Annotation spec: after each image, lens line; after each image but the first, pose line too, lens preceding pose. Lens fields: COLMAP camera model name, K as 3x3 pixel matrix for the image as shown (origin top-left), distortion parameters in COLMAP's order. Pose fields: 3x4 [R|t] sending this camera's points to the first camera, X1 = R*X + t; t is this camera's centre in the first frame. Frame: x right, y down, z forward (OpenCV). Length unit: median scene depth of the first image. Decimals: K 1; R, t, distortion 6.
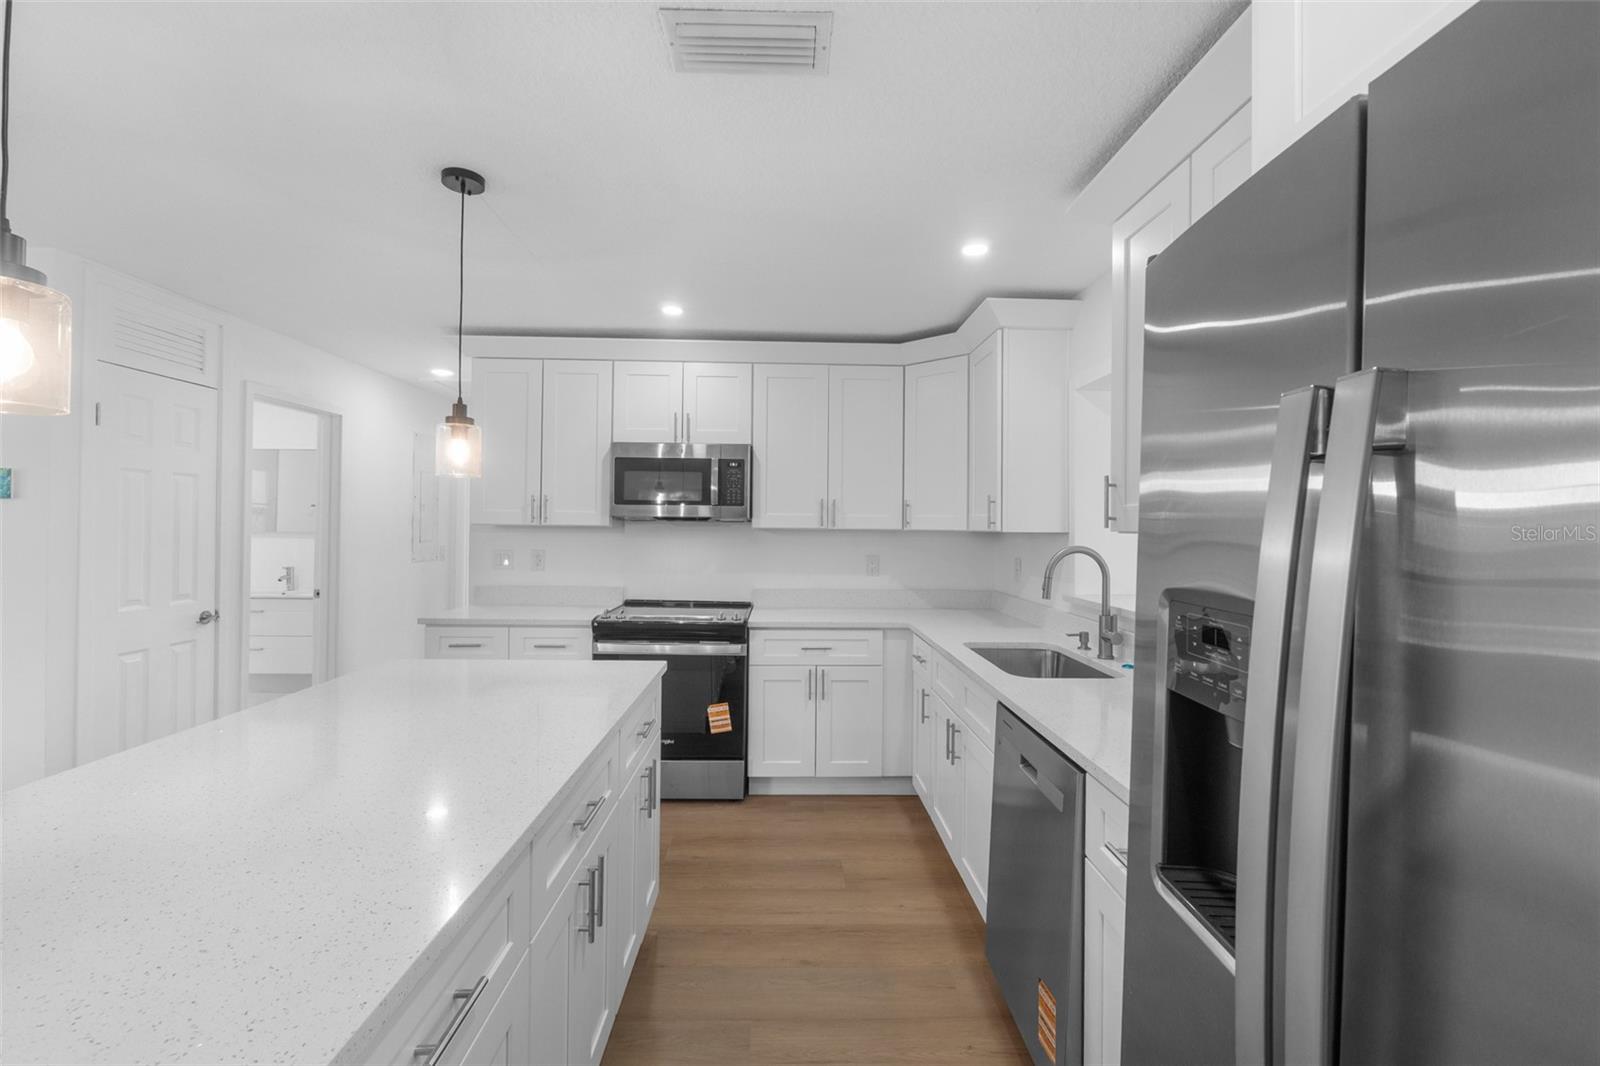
lens RADIAL K [[677.2, 0, 803.1], [0, 677.2, 523.5], [0, 0, 1]] dist [-0.001929, 0.000162]
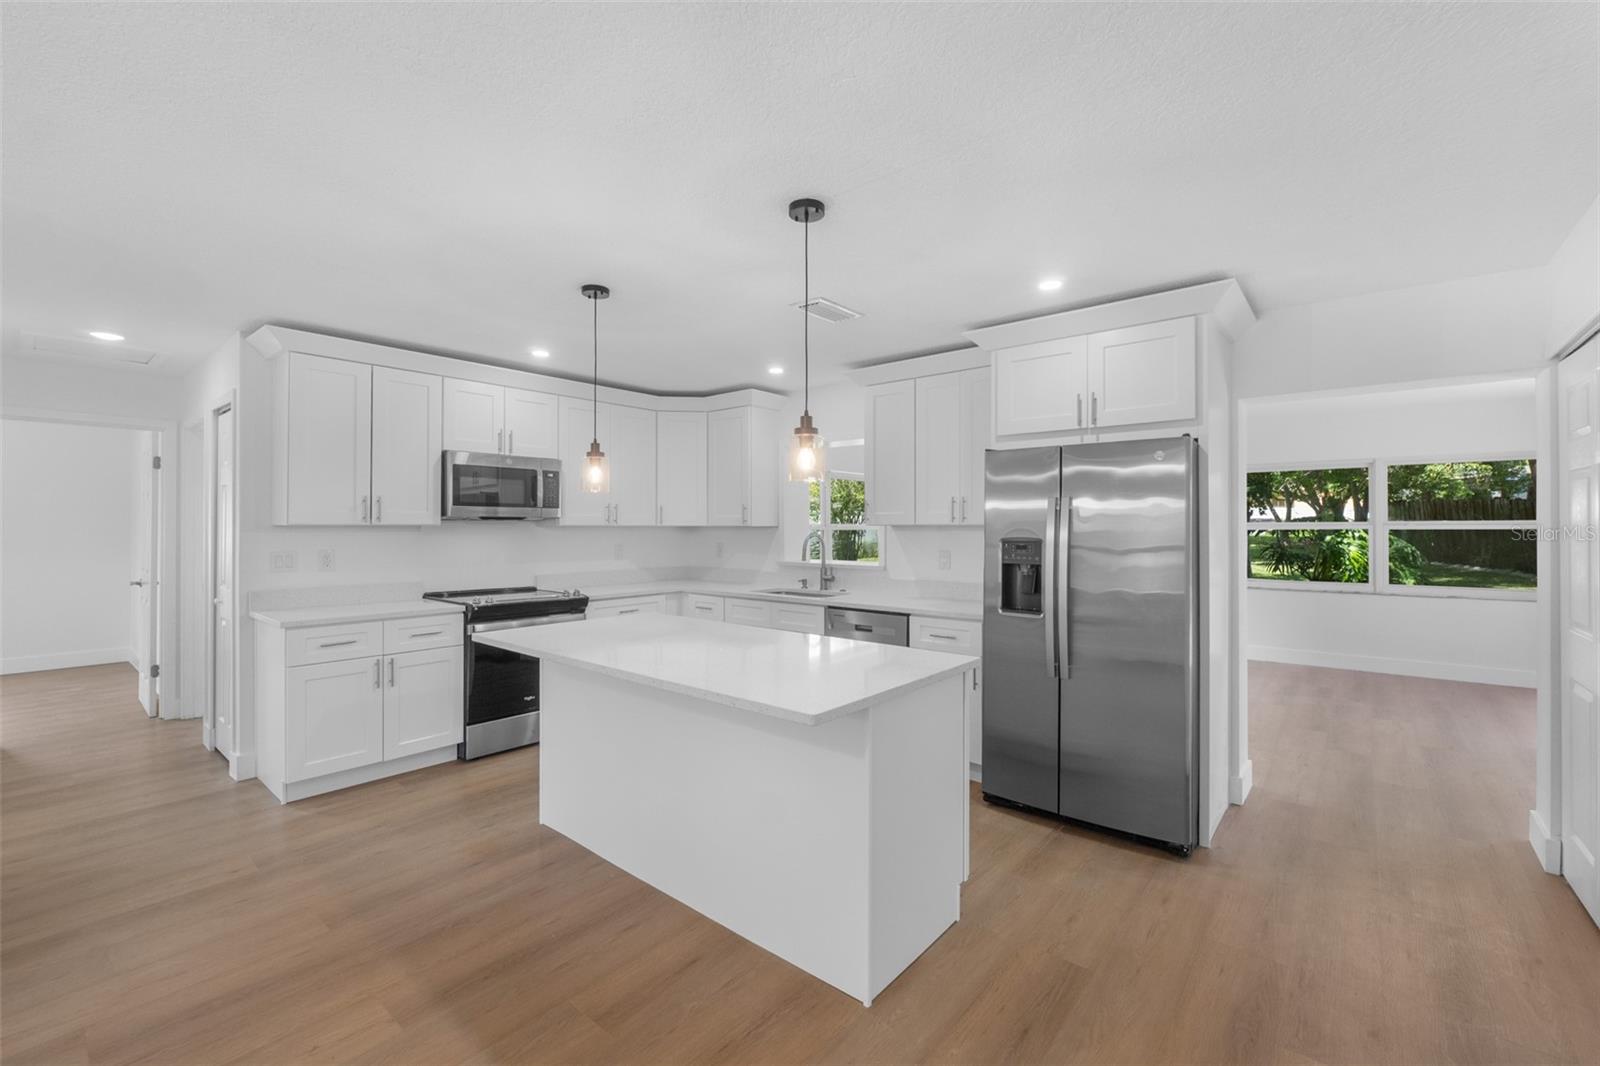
lens RADIAL K [[663.9, 0, 797.8], [0, 663.9, 526.9], [0, 0, 1]] dist [-0.001603, 0.000010]
pose [[0.673387, -0.011084, 0.739207, -0.705366], [0.003363, 0.999923, 0.011930, -0.004273], [-0.739282, -0.005547, 0.673373, -0.168257]]
